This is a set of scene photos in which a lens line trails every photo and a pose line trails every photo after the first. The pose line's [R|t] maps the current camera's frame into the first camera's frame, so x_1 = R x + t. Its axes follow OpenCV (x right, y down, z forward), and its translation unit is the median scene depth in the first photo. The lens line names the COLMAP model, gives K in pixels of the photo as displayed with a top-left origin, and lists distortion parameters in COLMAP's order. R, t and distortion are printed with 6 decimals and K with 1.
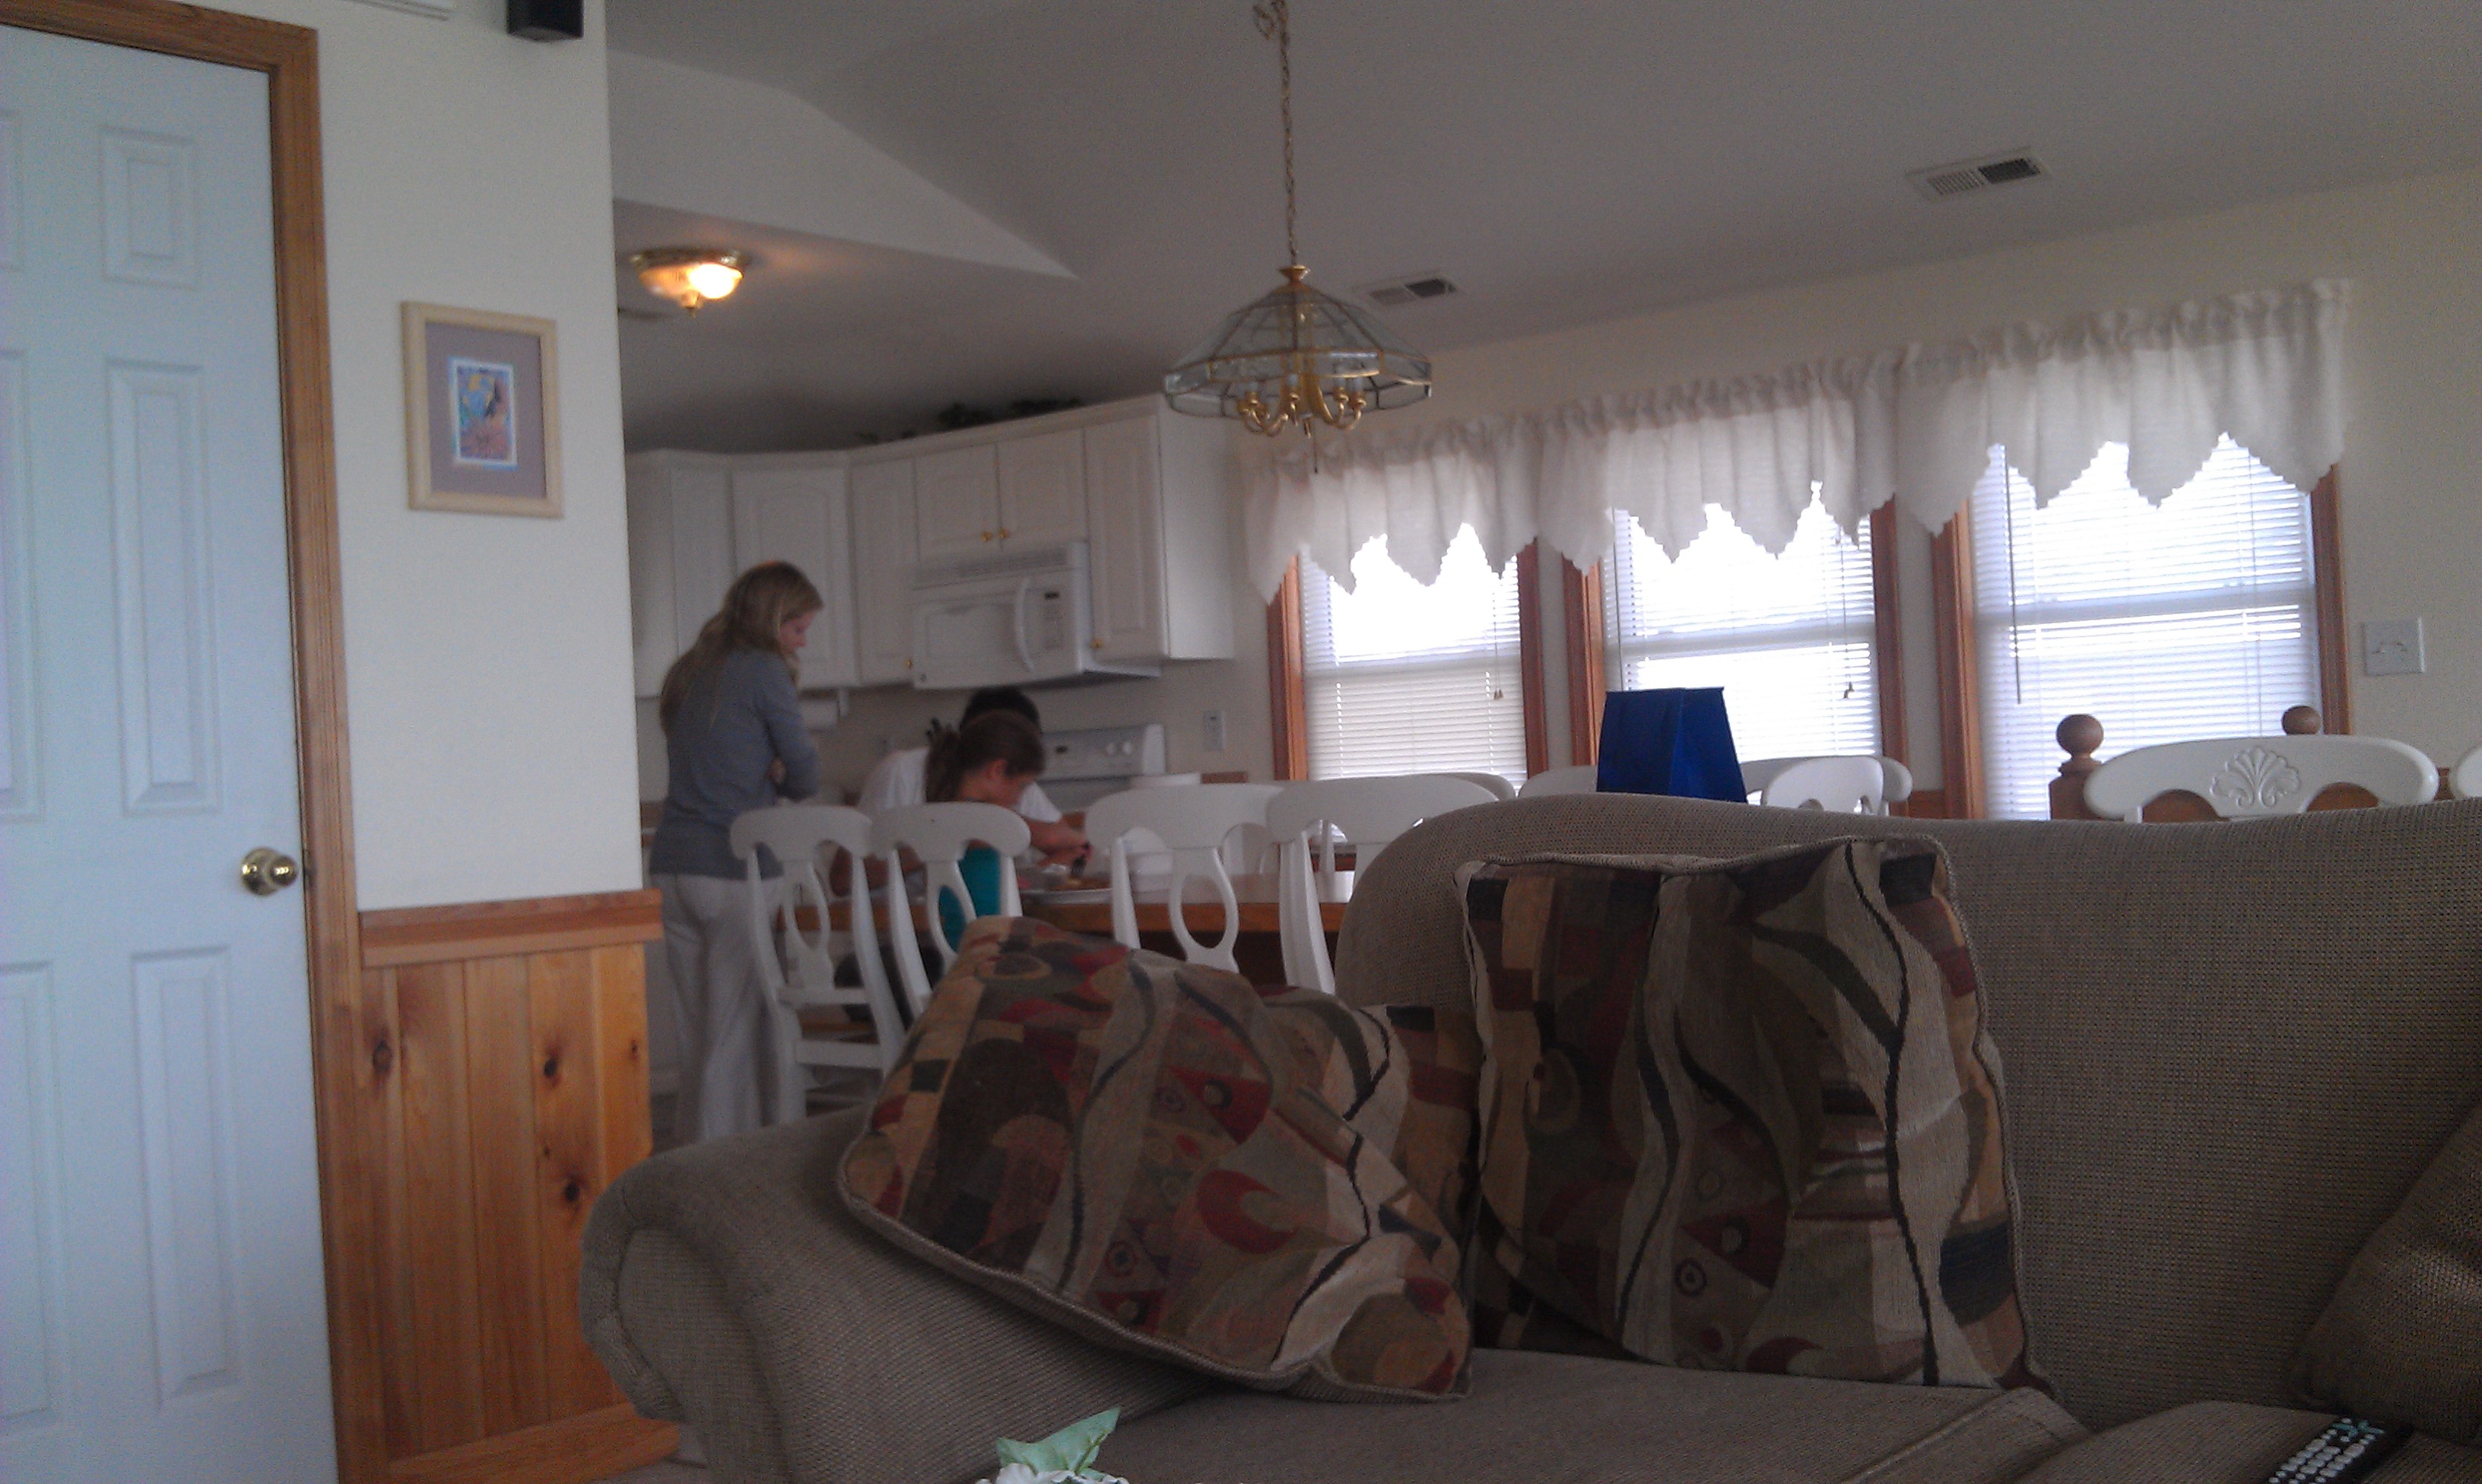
lens RADIAL K [[2544.5, 0, 1237.9], [0, 2544.5, 751.6], [0, 0, 1]] dist [0.097114, -0.500047]
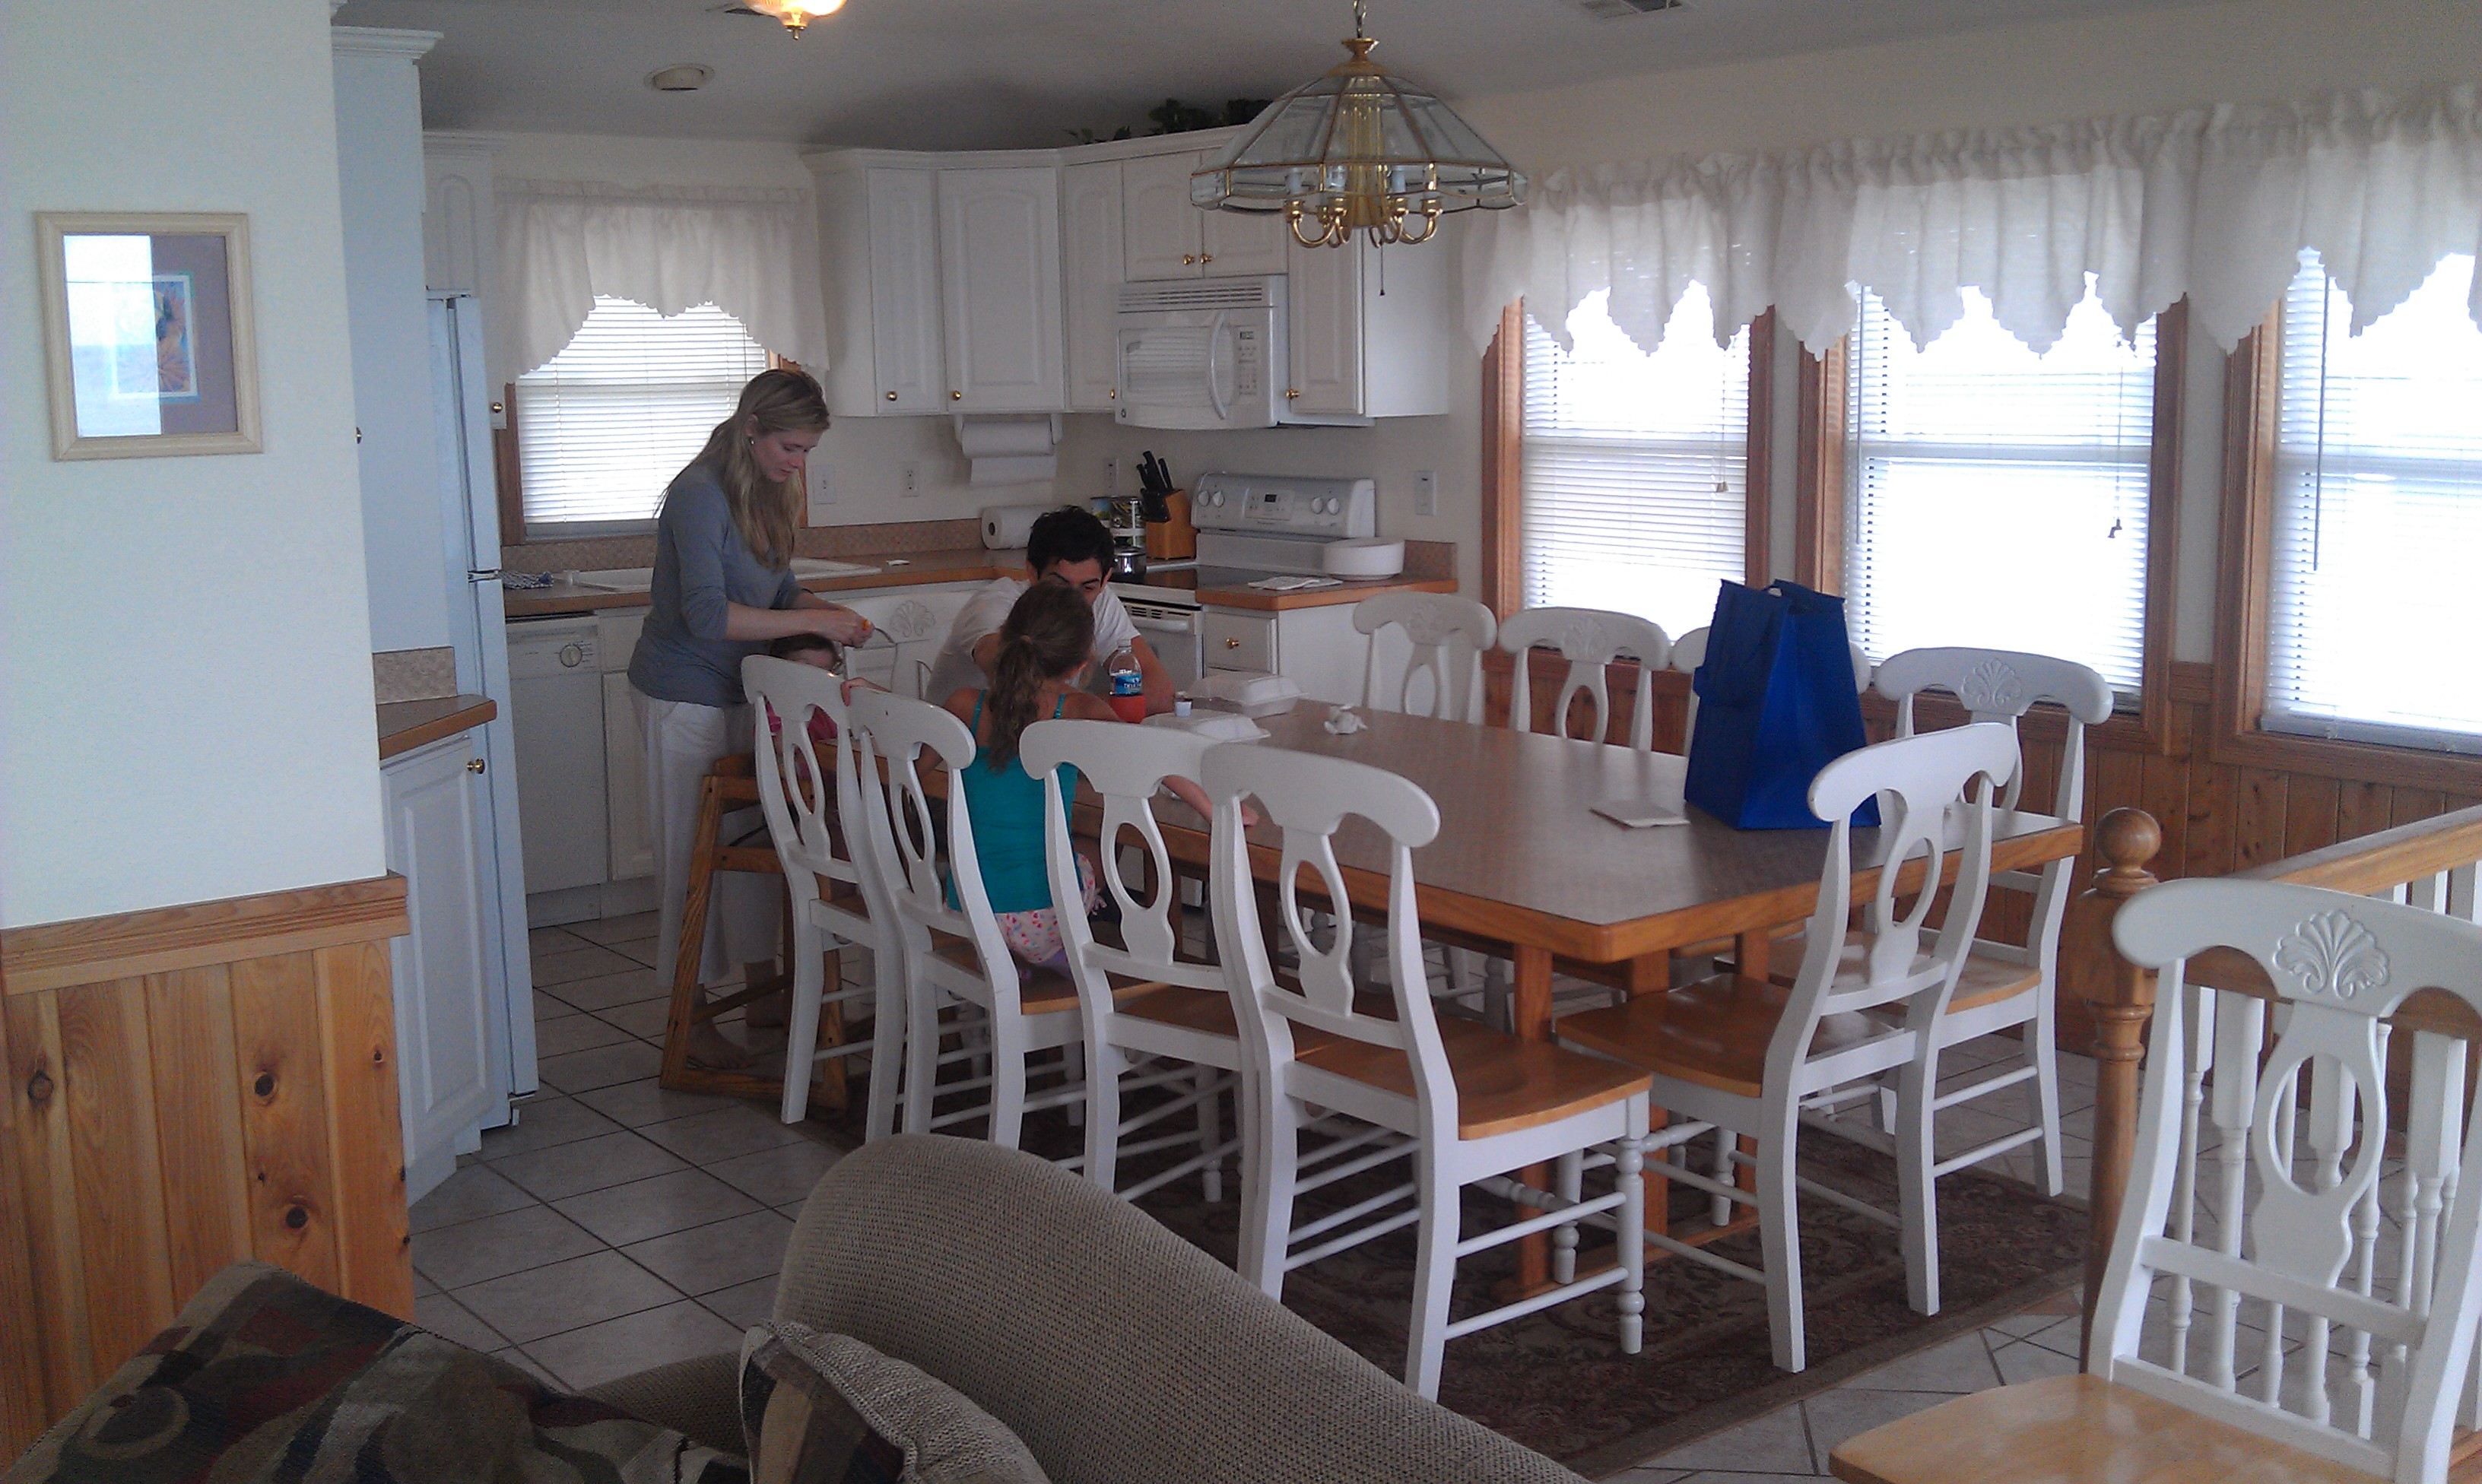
lens RADIAL K [[2502.5, 0, 1241.0], [0, 2502.5, 742.0], [0, 0, 1]] dist [0.141418, -0.526784]
pose [[0.975878, 0.066563, -0.207922, 0.136896], [-0.028494, 0.983074, 0.180981, -0.093760], [0.216449, -0.170691, 0.961257, 0.149905]]
